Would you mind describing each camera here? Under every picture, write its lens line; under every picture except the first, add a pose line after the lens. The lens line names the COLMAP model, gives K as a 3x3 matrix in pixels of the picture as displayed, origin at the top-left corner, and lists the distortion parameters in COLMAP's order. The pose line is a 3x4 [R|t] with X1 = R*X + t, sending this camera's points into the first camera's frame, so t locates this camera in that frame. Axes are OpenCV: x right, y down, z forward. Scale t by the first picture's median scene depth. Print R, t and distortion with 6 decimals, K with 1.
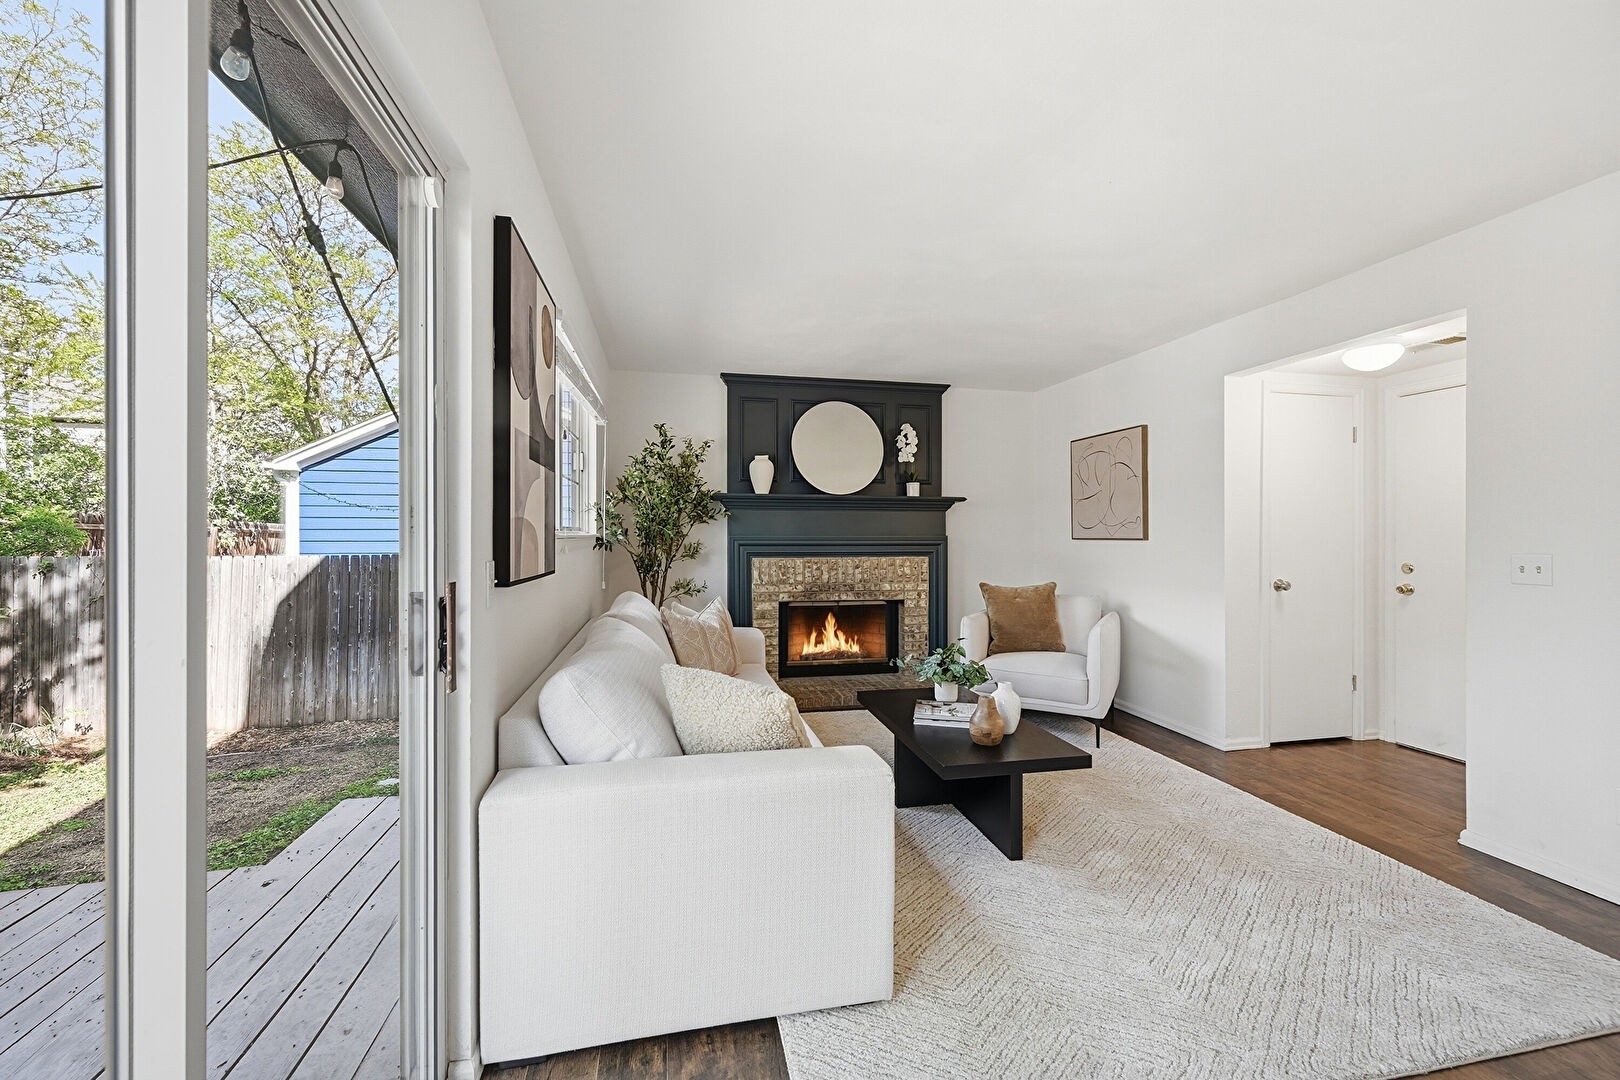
lens RADIAL K [[644.0, 0, 809.4], [0, 644.0, 535.9], [0, 0, 1]] dist [0.000577, 0.000393]
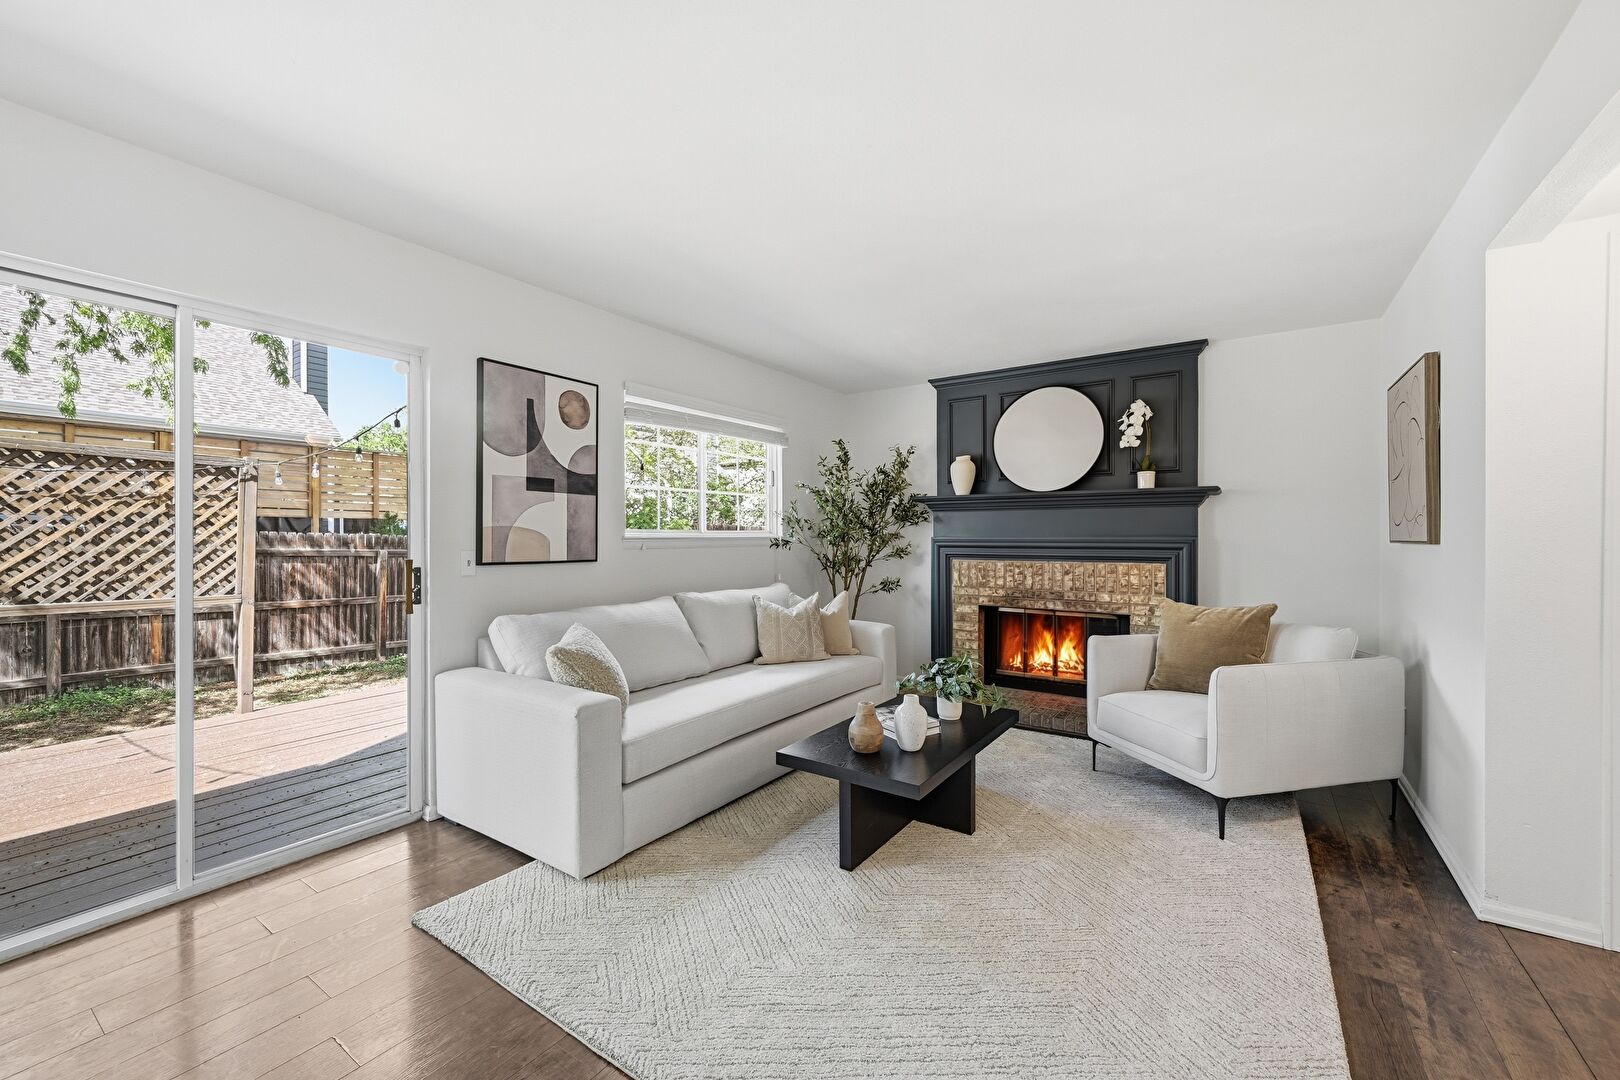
lens RADIAL K [[655.0, 0, 811.1], [0, 655.0, 534.6], [0, 0, 1]] dist [0.000862, 0.000413]
pose [[0.689386, -0.003631, -0.724385, 0.493091], [-0.000724, 0.999983, -0.005701, 0.001769], [0.724393, 0.004455, 0.689372, 0.137237]]
